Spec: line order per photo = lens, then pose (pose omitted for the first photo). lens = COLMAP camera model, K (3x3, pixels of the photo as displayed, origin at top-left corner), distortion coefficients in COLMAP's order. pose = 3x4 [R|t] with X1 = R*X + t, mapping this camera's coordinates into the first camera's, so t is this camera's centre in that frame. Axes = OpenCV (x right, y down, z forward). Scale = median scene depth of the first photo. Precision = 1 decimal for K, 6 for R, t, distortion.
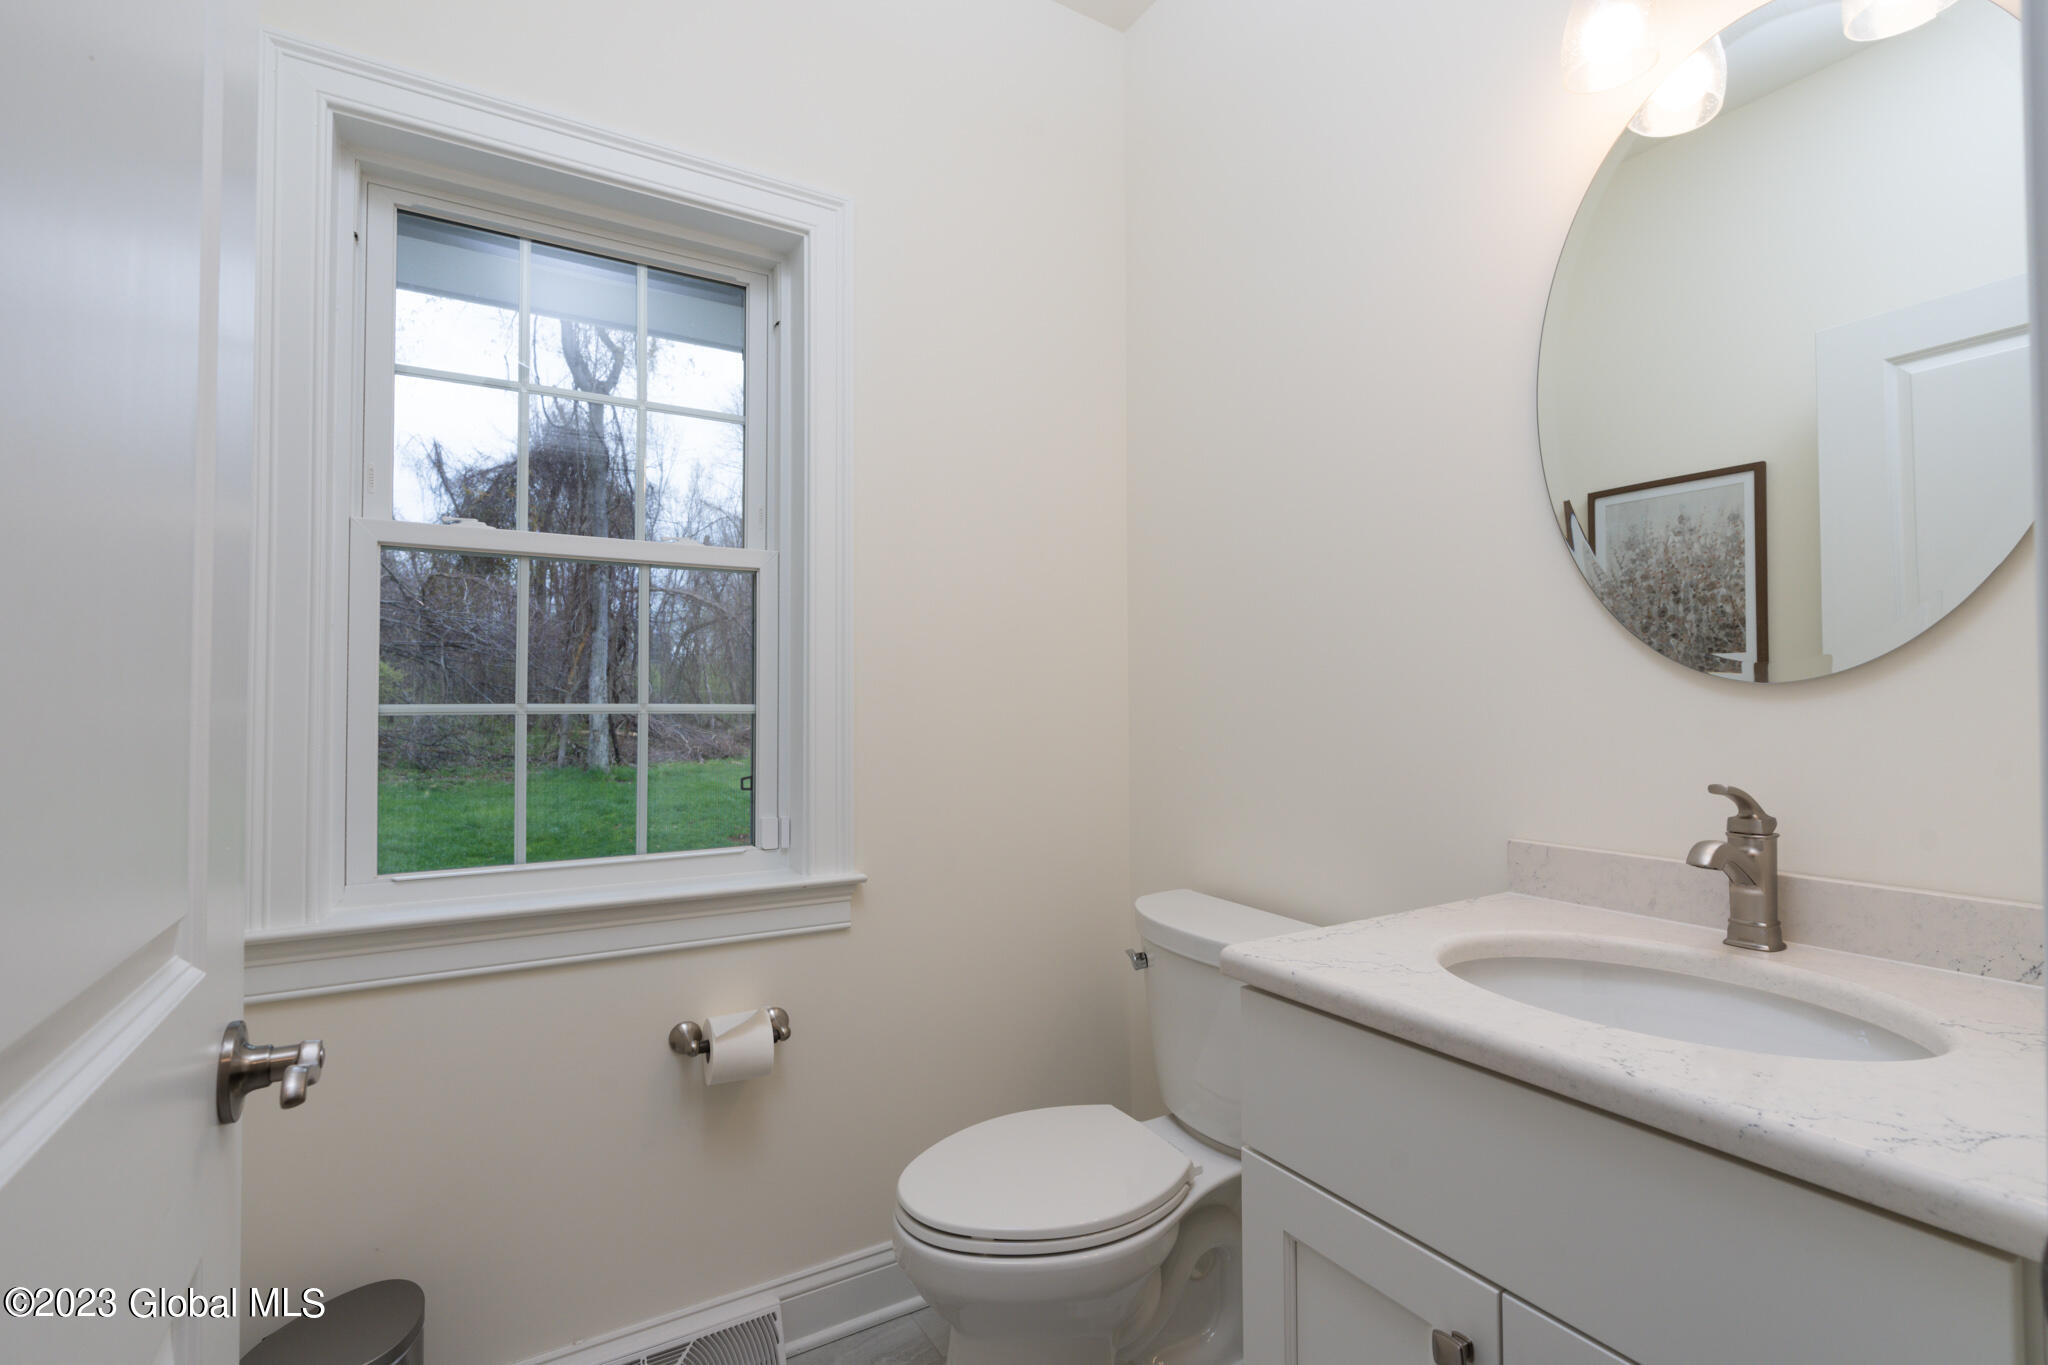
lens RADIAL K [[928.8, 0, 1019.4], [0, 928.8, 679.9], [0, 0, 1]] dist [-0.010259, 0.001771]
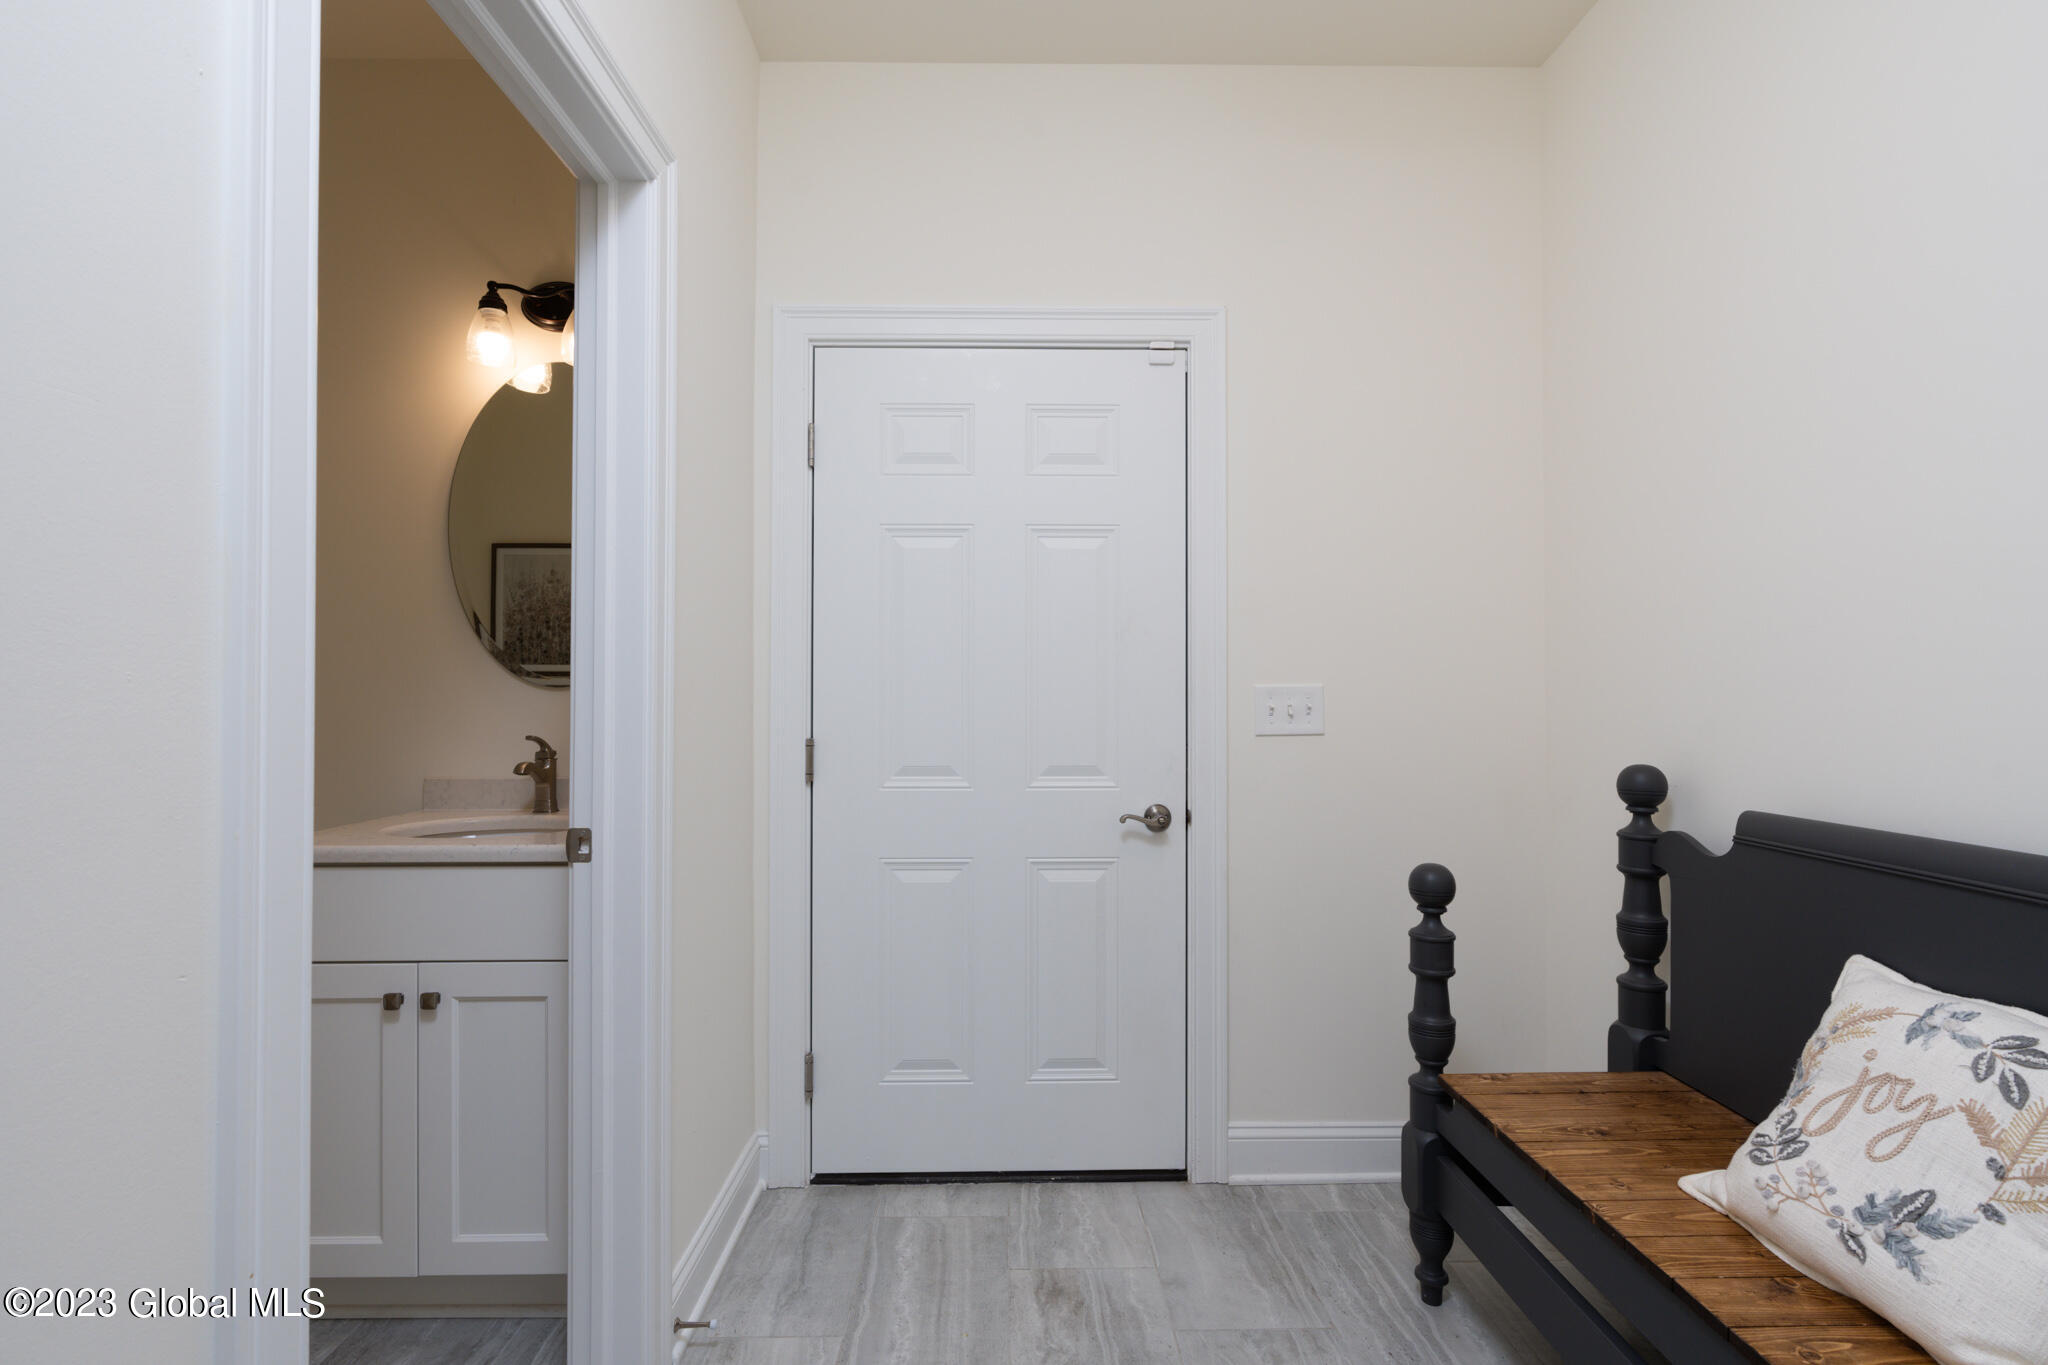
lens RADIAL K [[928.8, 0, 1017.1], [0, 928.8, 678.6], [0, 0, 1]] dist [-0.010259, 0.001771]
pose [[0.495506, 0.014785, 0.868478, -0.203049], [-0.018536, 0.999807, -0.006445, -0.008943], [-0.868406, -0.012905, 0.495685, -0.387540]]
